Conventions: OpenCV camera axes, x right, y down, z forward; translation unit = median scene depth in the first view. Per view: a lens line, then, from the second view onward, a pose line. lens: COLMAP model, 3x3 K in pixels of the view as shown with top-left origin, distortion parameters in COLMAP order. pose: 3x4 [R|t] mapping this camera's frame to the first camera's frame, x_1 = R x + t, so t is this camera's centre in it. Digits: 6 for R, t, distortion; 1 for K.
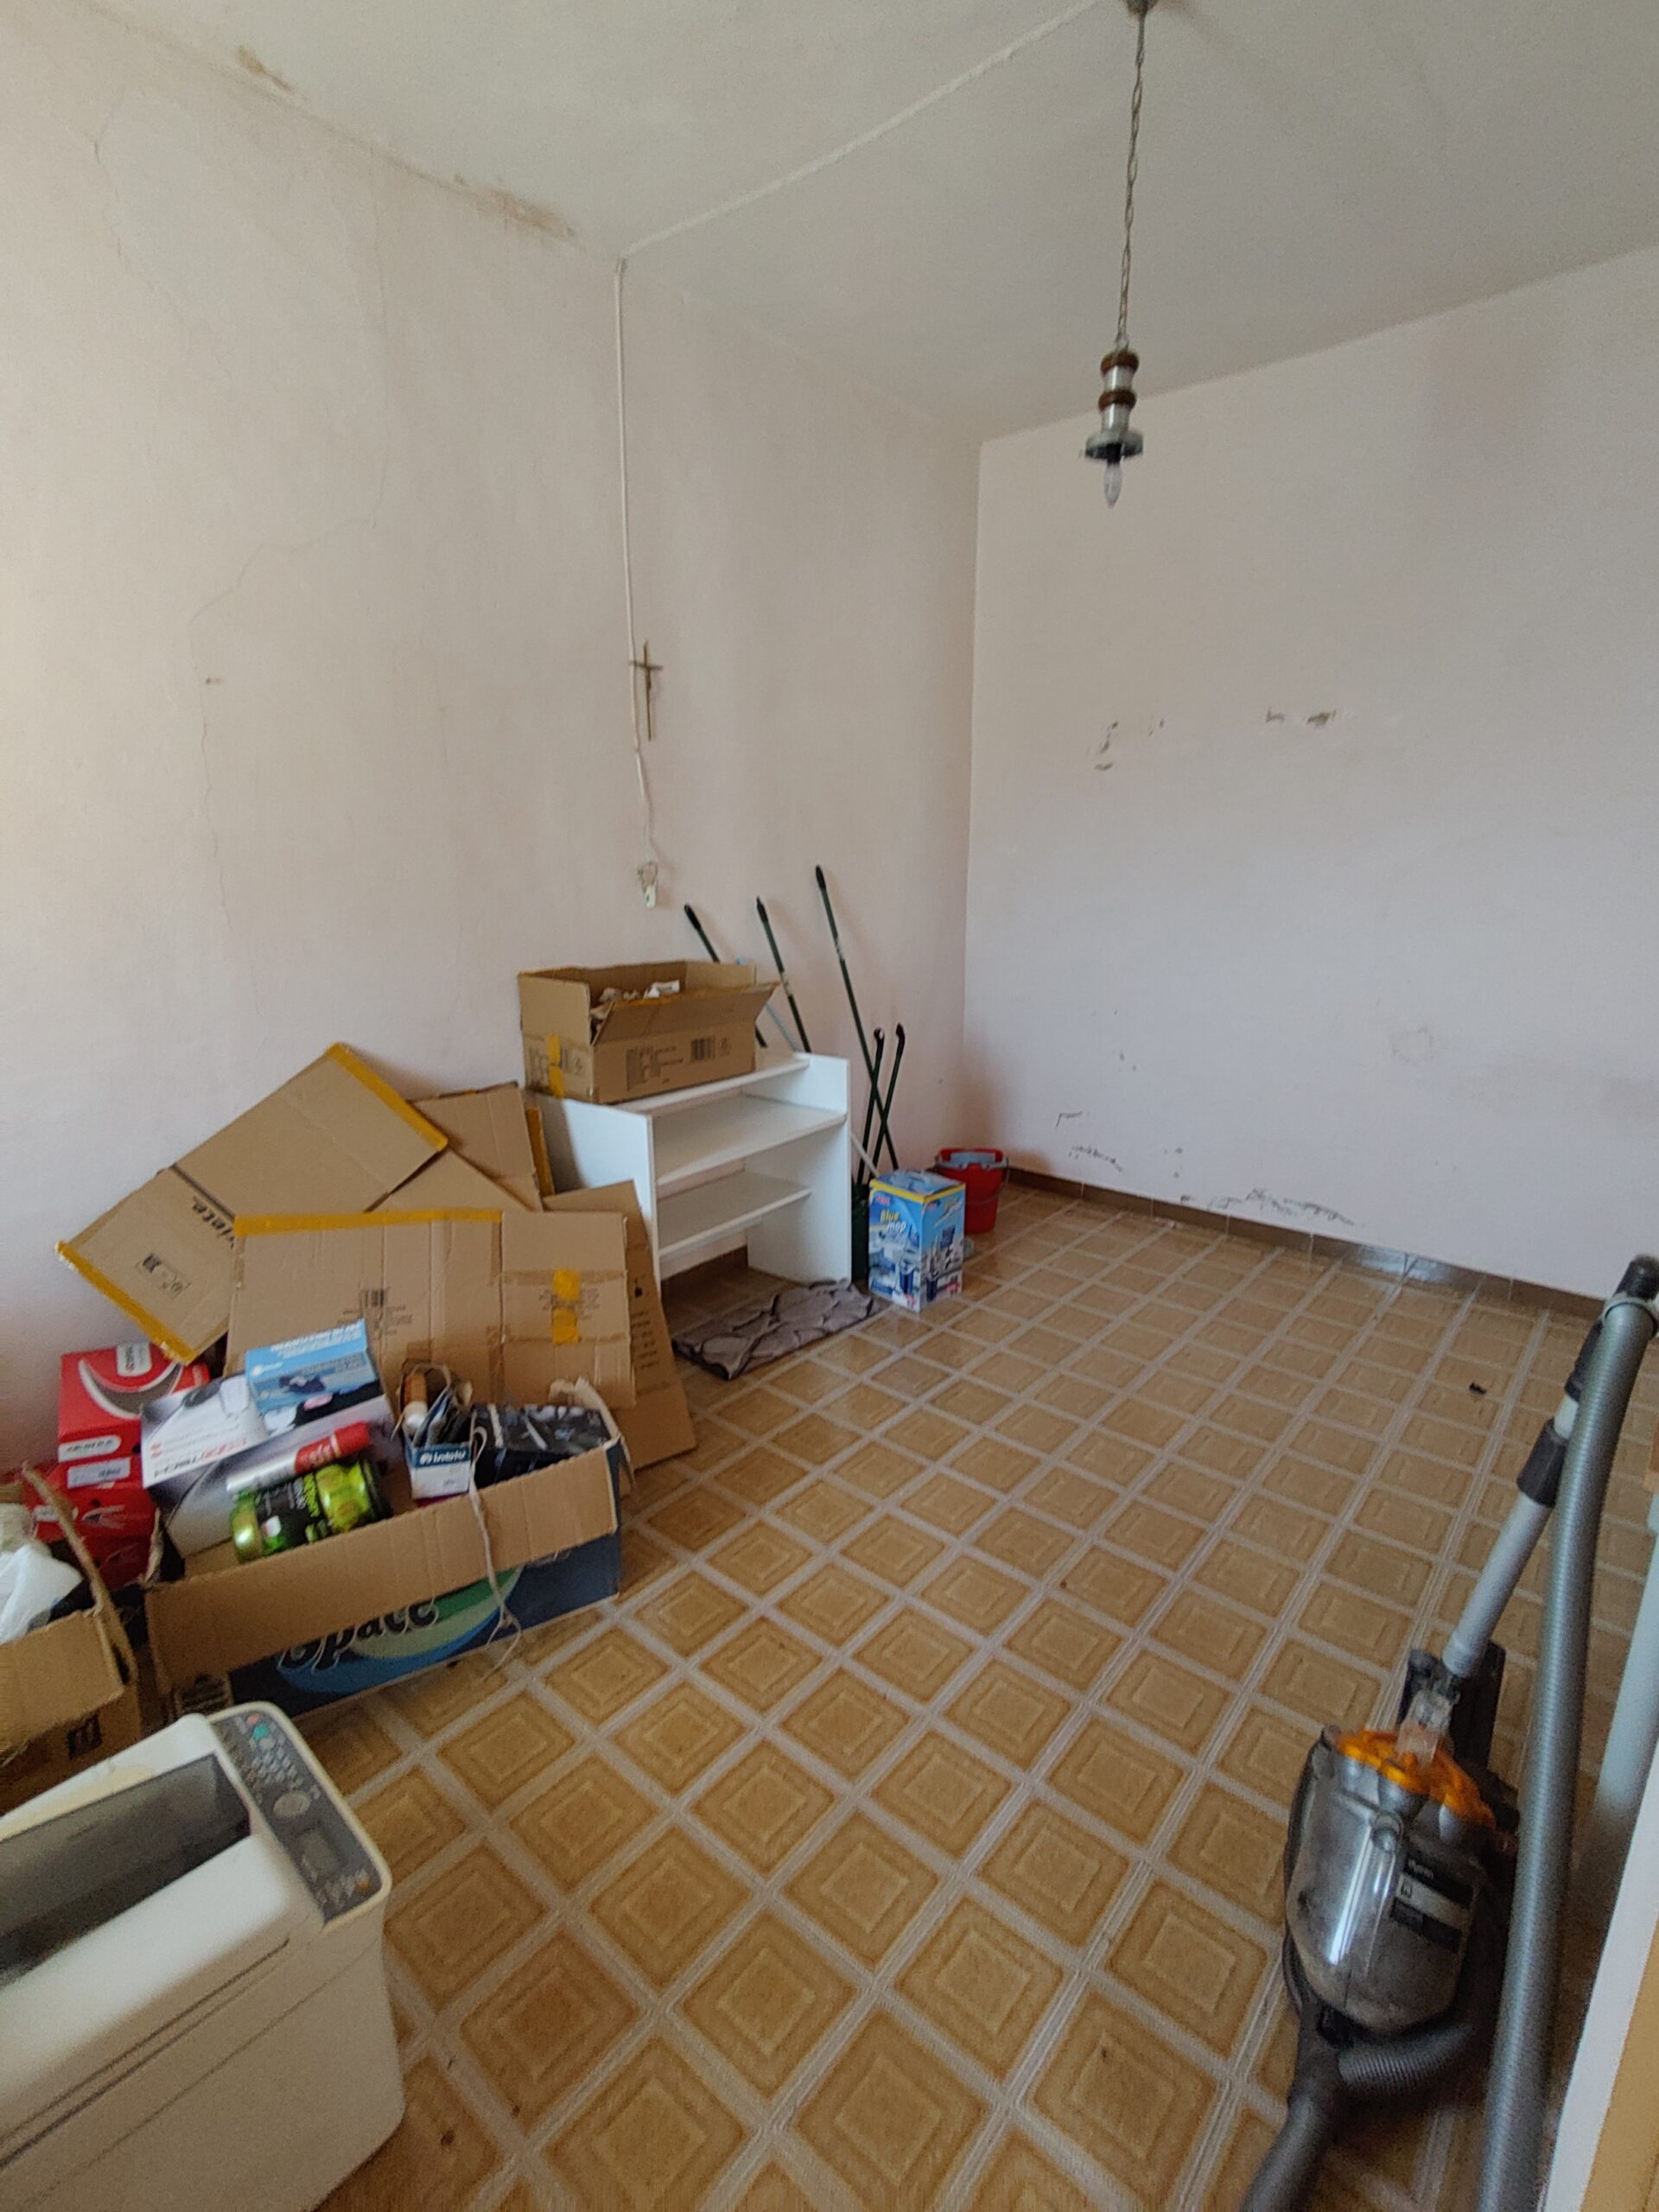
lens RADIAL K [[1028.3, 0, 827.9], [0, 1028.3, 1119.0], [0, 0, 1]] dist [0.000204, 0.000458]
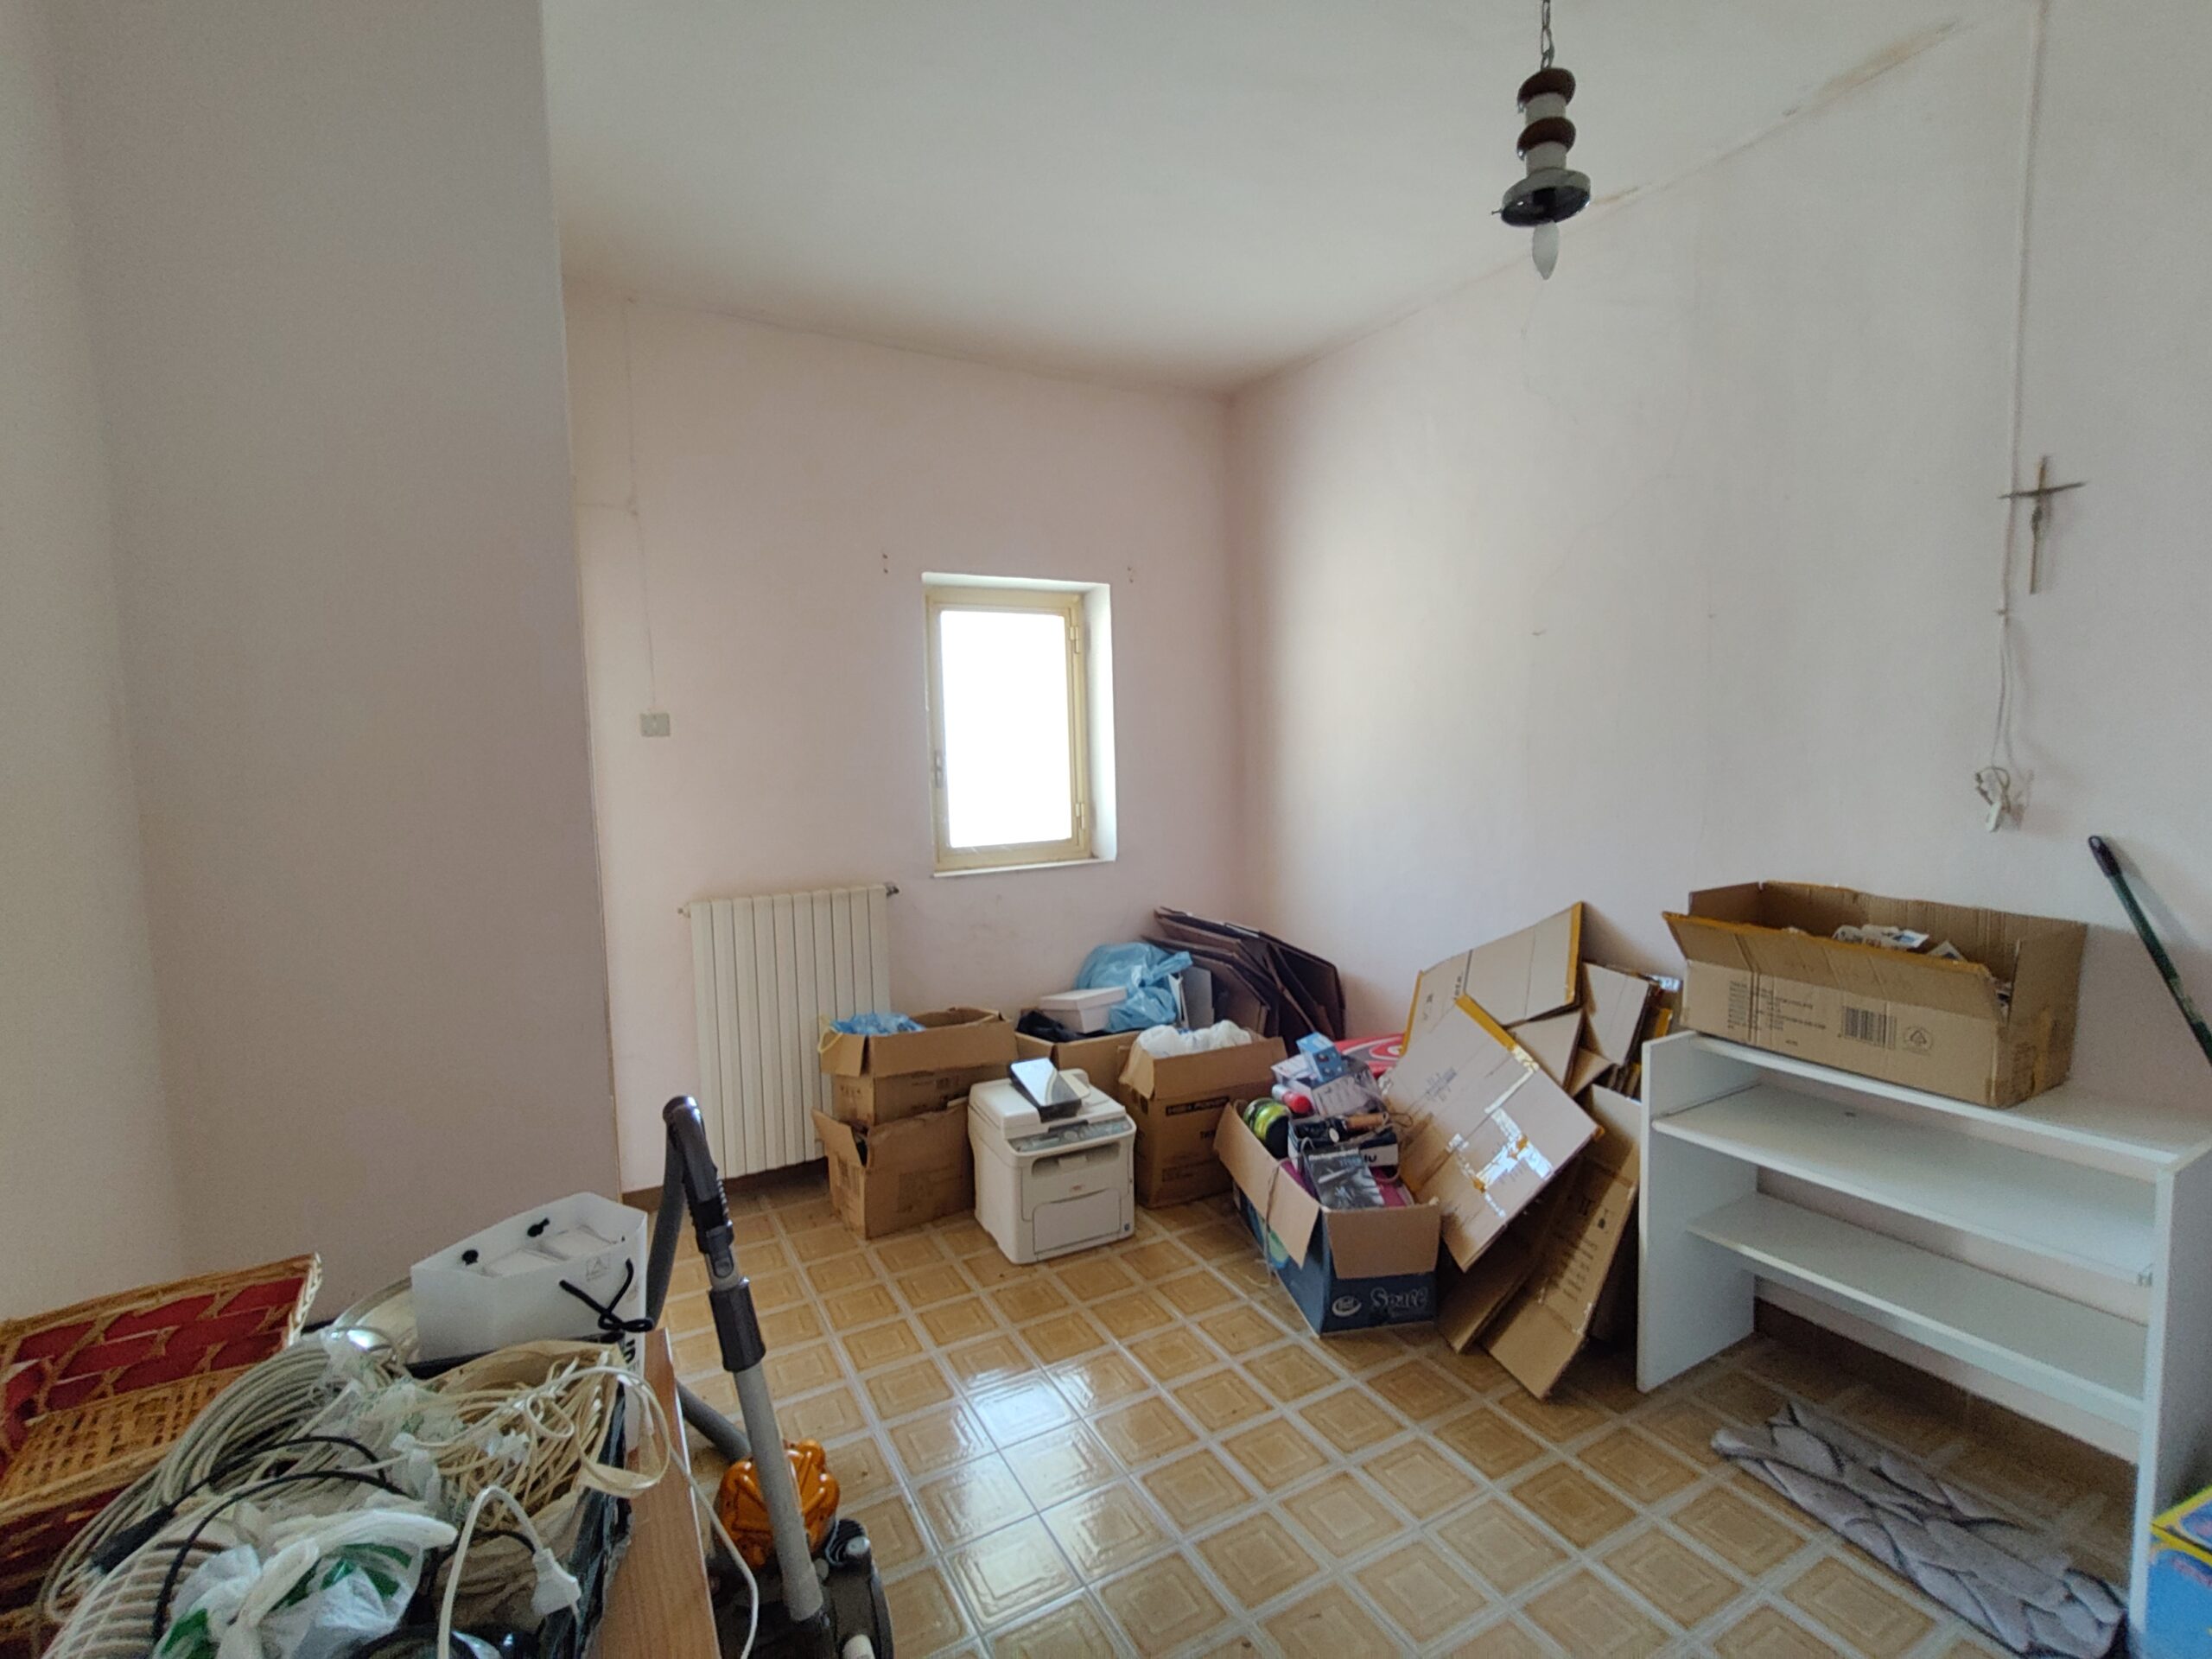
lens RADIAL K [[1028.3, 0, 1110.0], [0, 1028.3, 822.3], [0, 0, 1]] dist [0.000204, 0.000458]
pose [[-0.356670, 0.085140, -0.930343, 0.726577], [-0.227432, 0.957966, 0.174859, -0.213669], [0.906124, 0.273956, -0.322314, 0.740882]]
